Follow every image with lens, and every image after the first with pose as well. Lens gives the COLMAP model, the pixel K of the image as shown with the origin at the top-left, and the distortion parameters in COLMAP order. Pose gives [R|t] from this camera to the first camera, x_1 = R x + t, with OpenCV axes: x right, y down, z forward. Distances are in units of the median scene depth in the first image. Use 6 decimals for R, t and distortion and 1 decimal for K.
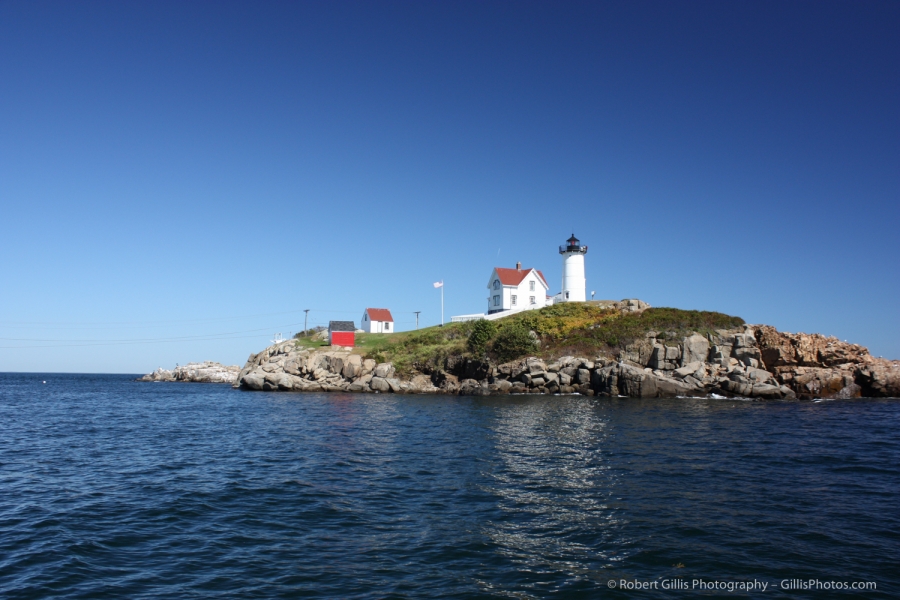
lens RADIAL K [[849.6, 0, 450.8], [0, 849.6, 312.5], [0, 0, 1]] dist [-0.153461, 0.226642]
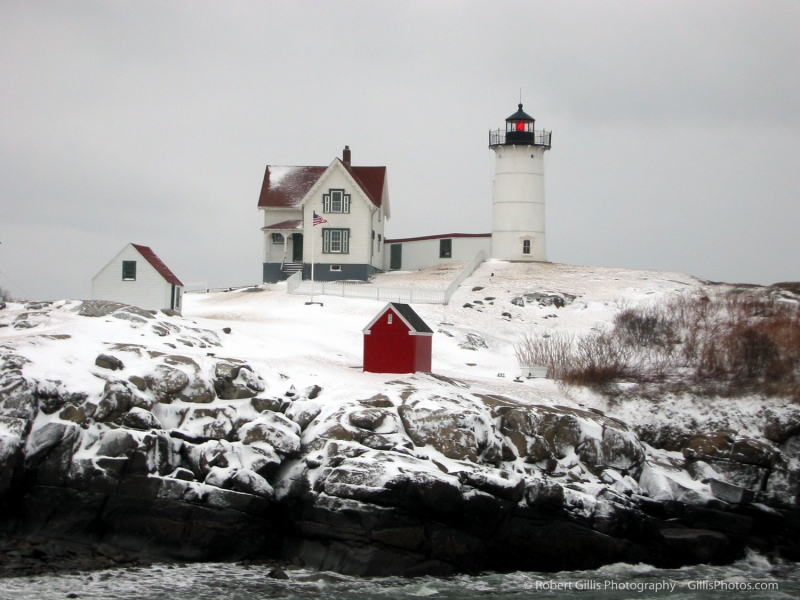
lens RADIAL K [[1977.1, 0, 400.0], [0, 1977.1, 300.0], [0, 0, 1]] dist [0.051756, 0.180357]
pose [[0.558915, 0.030497, 0.828664, -0.938909], [-0.079752, 0.996668, 0.017112, -0.006236], [-0.825381, -0.075652, 0.559484, 0.607235]]
